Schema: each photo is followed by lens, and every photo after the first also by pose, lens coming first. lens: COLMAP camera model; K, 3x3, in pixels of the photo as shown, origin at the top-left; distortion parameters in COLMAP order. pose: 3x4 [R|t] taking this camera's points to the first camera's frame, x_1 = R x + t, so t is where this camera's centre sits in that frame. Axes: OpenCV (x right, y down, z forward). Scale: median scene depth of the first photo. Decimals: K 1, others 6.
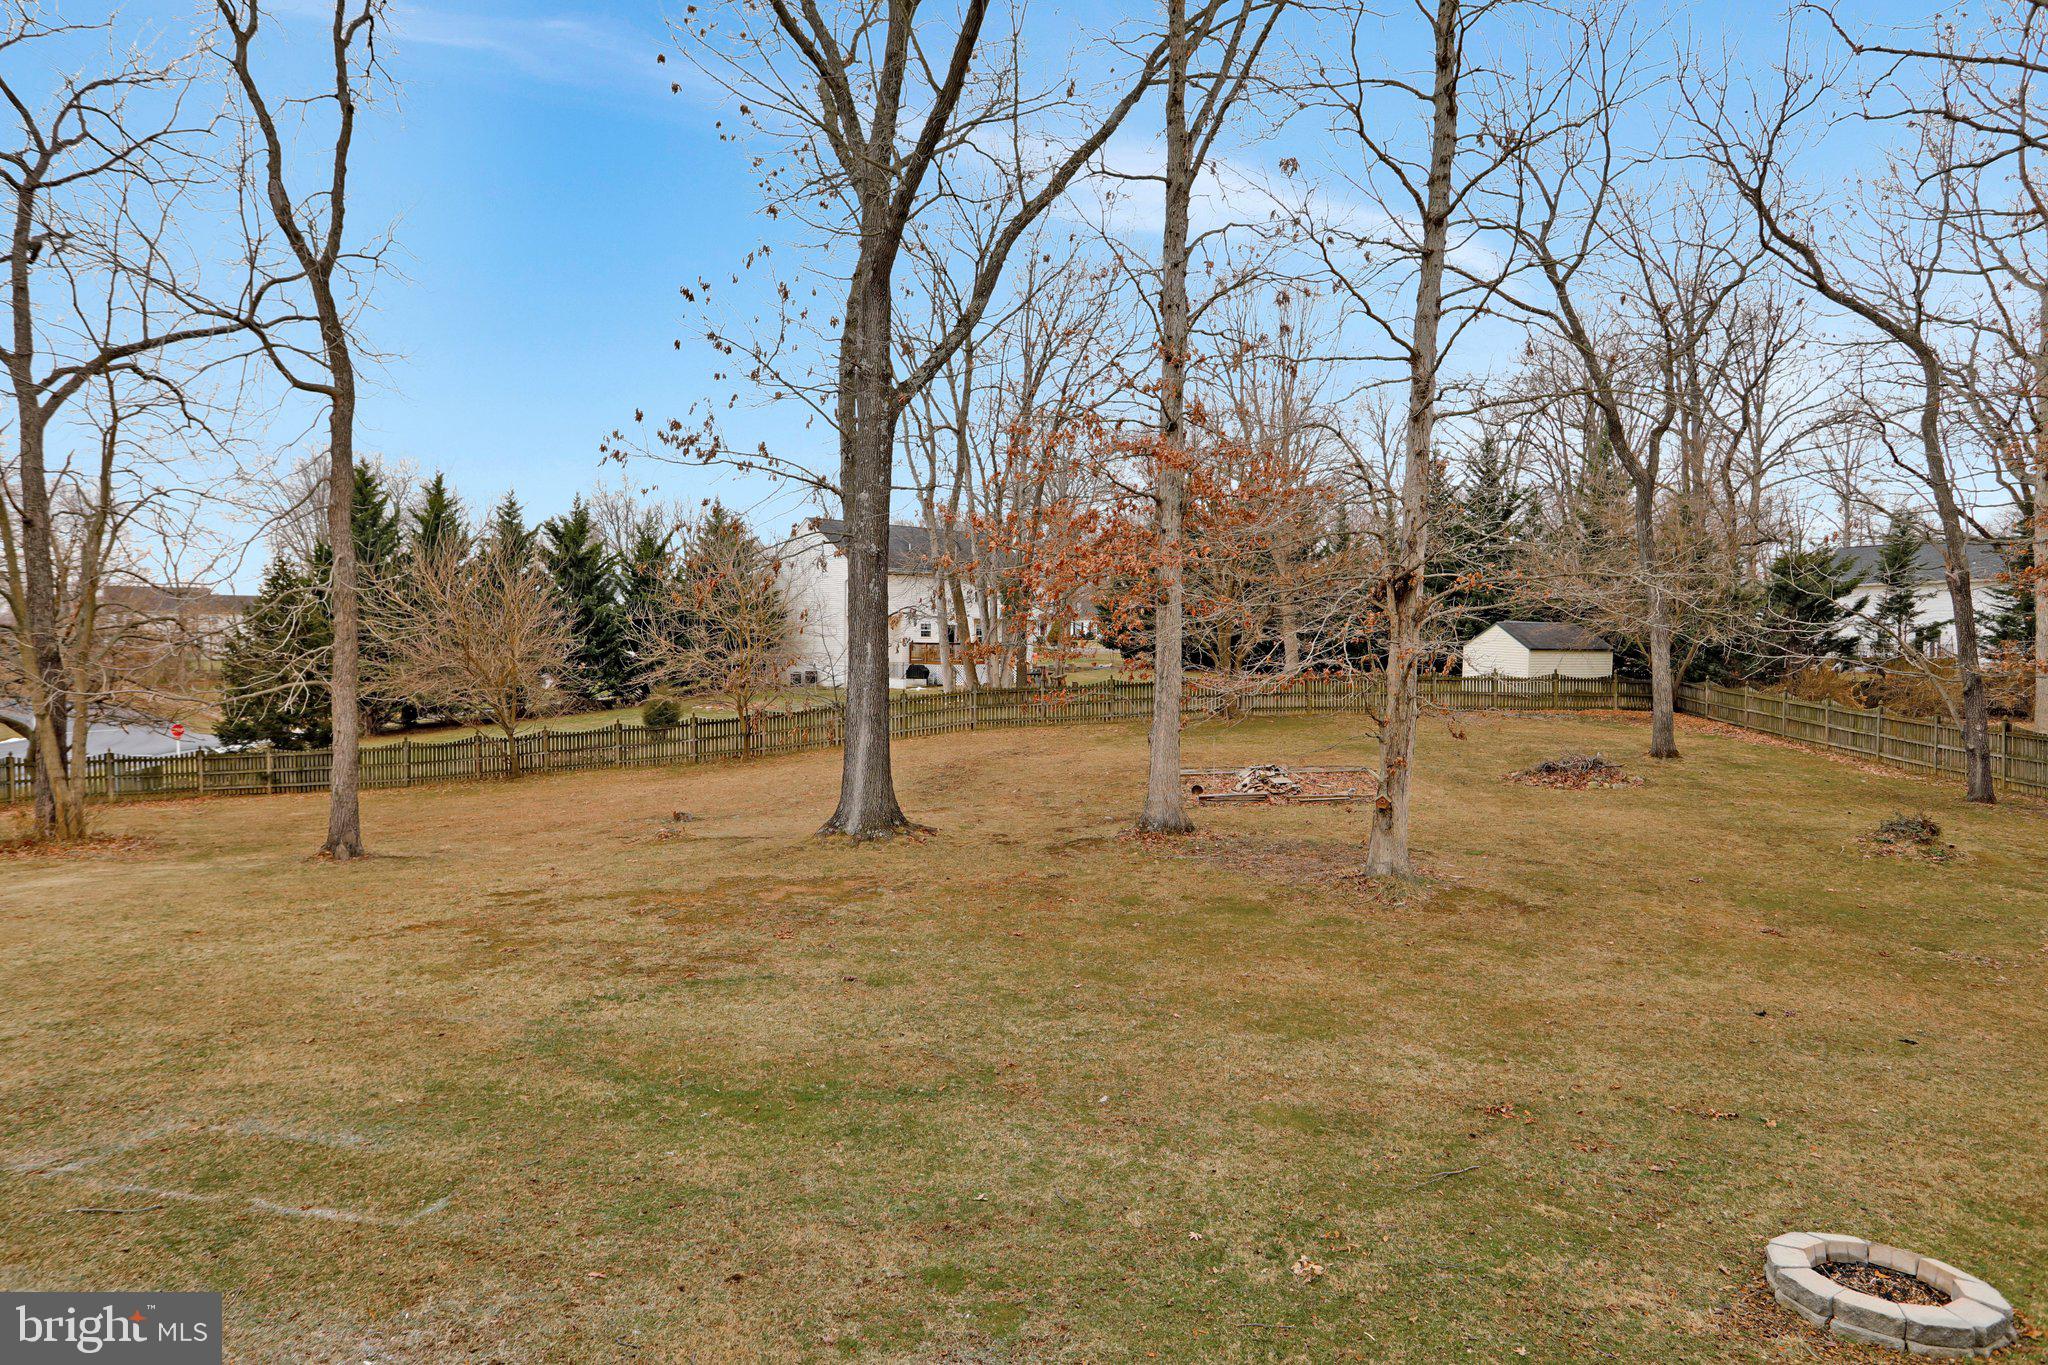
lens RADIAL K [[1199.5, 0, 1008.4], [0, 1199.5, 671.0], [0, 0, 1]] dist [-0.054285, 0.035855]
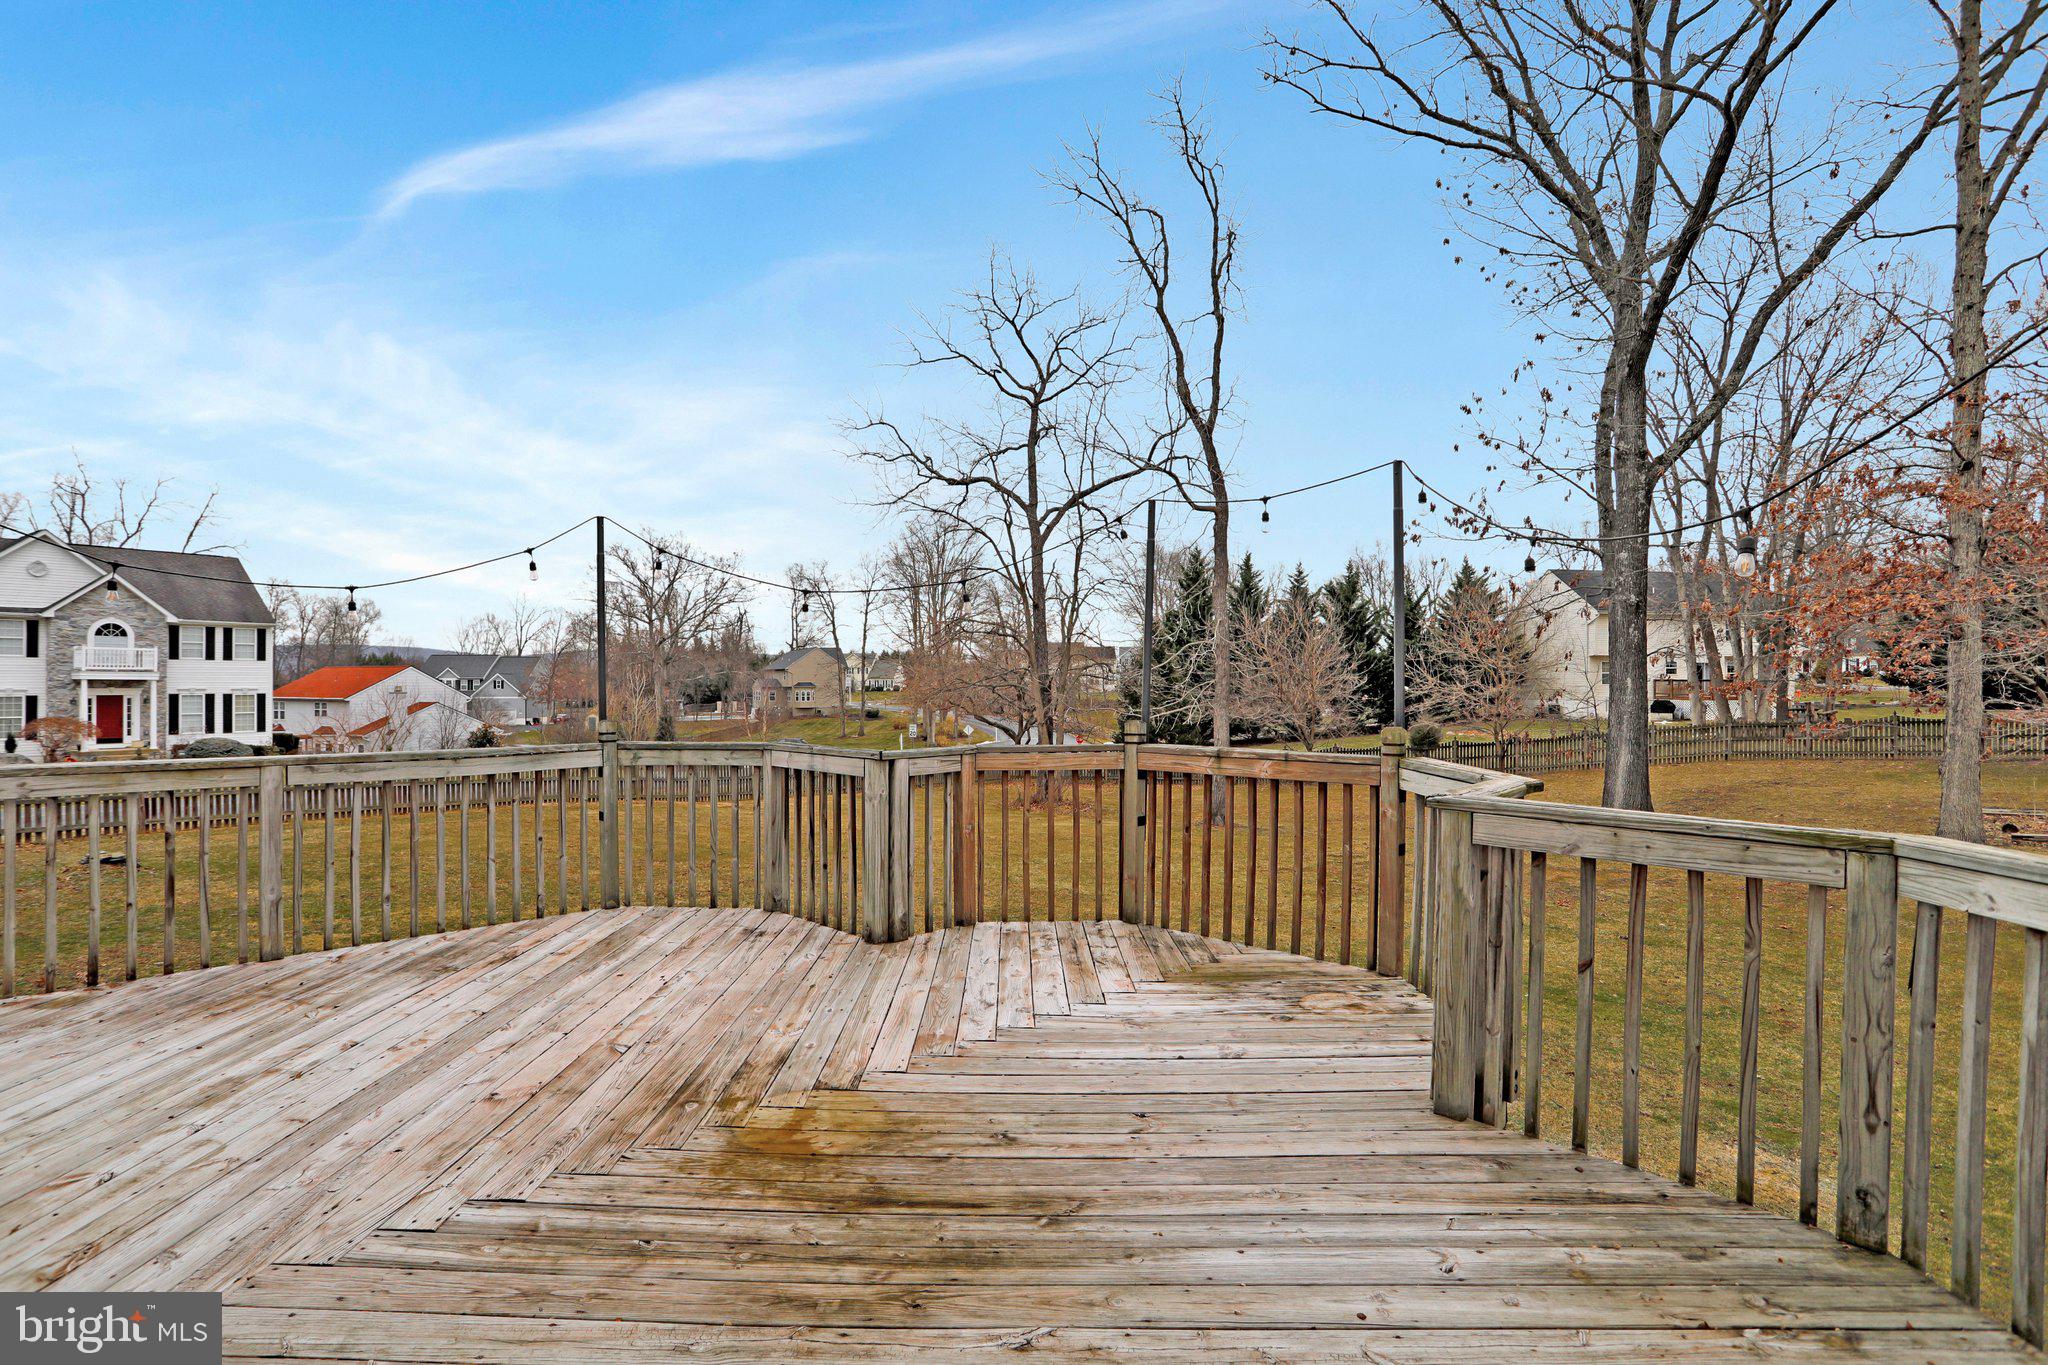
lens RADIAL K [[999.9, 0, 1013.6], [0, 999.9, 672.5], [0, 0, 1]] dist [-0.072112, 0.030873]
pose [[0.790912, -0.005636, -0.611903, -0.005424], [-0.013798, 0.999539, -0.027041, 0.004384], [0.611774, 0.029830, 0.790470, -0.110562]]
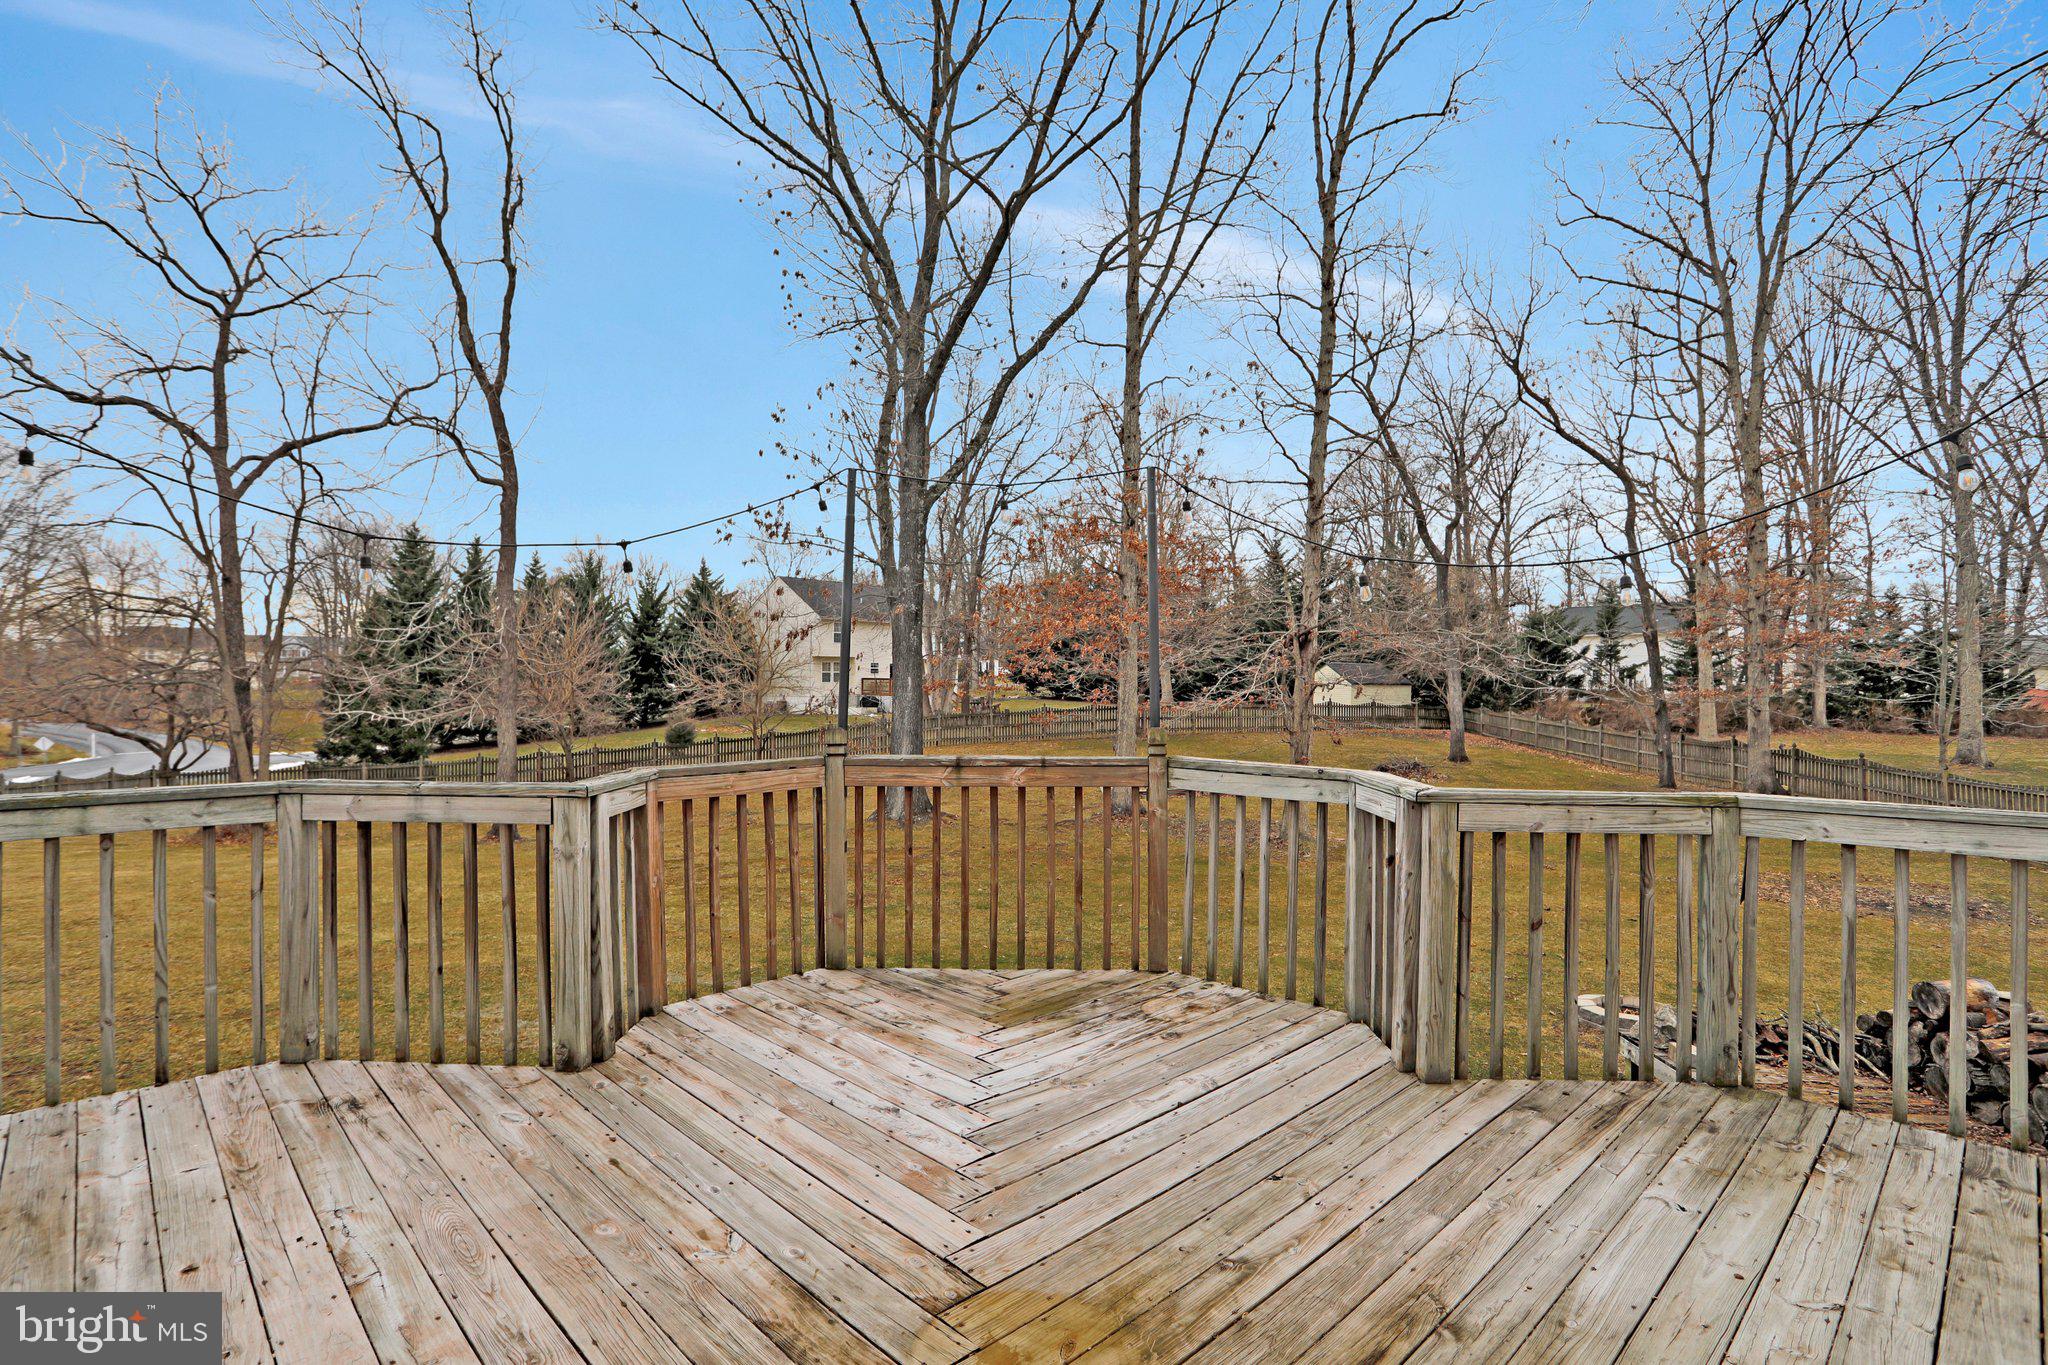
lens RADIAL K [[999.9, 0, 1013.6], [0, 999.9, 672.5], [0, 0, 1]] dist [-0.072112, 0.030873]
pose [[0.994560, 0.003296, 0.104111, -0.094367], [-0.000206, 0.999559, -0.029685, 0.003831], [-0.104163, 0.029502, 0.994123, -0.107909]]
